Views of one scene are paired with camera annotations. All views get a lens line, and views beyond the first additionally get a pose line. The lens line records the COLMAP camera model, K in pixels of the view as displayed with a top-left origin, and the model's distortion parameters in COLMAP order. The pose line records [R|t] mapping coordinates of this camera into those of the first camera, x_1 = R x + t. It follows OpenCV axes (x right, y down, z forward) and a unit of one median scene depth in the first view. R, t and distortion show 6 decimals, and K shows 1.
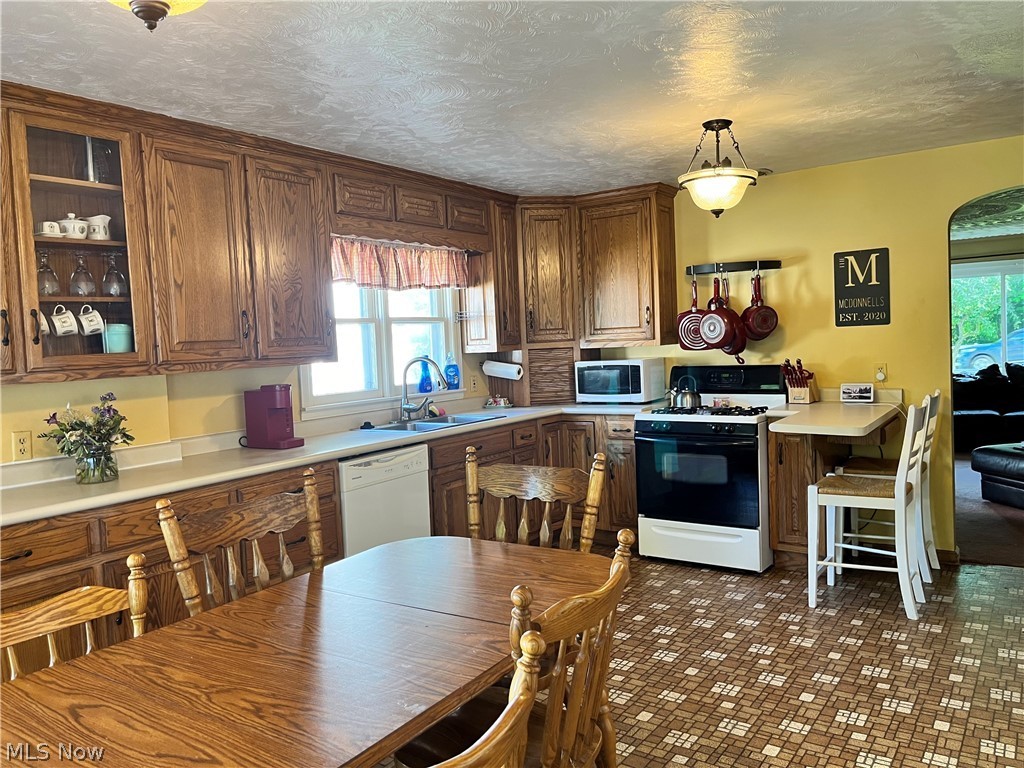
lens RADIAL K [[746.3, 0, 512.0], [0, 746.3, 384.0], [0, 0, 1]] dist [0.076808, -0.109653]
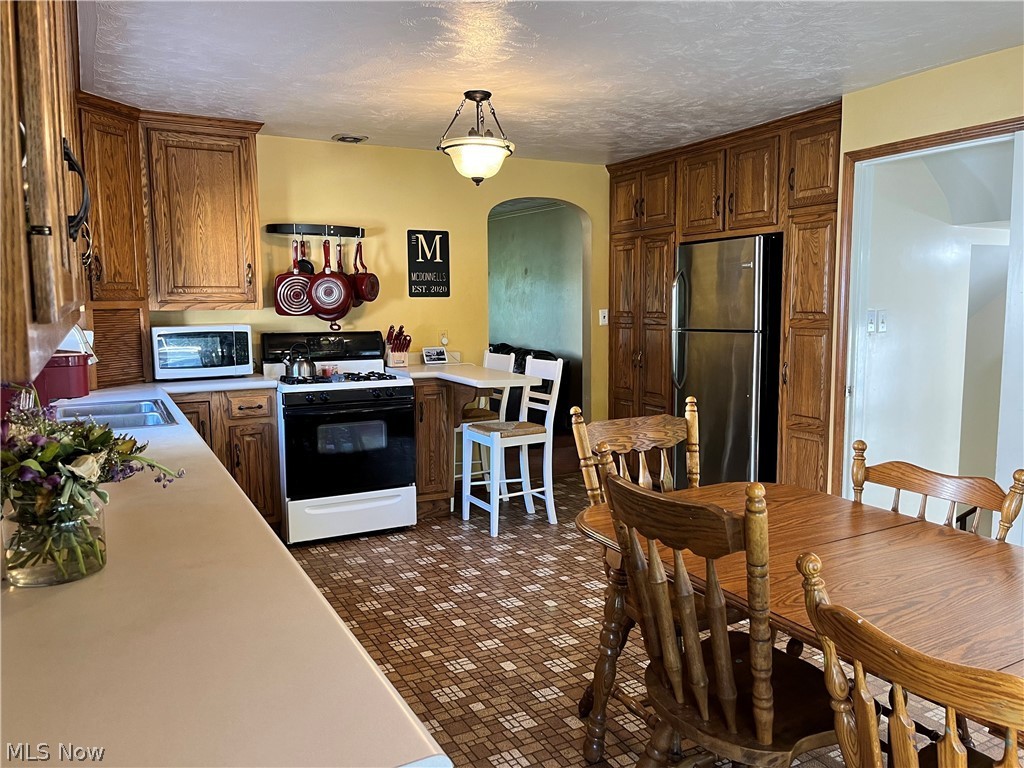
lens RADIAL K [[746.3, 0, 512.0], [0, 746.3, 384.0], [0, 0, 1]] dist [0.076808, -0.109653]
pose [[0.491568, -0.058890, 0.868846, -0.466106], [0.036176, 0.998231, 0.047193, 0.005627], [-0.870087, 0.008233, 0.492829, 0.328400]]
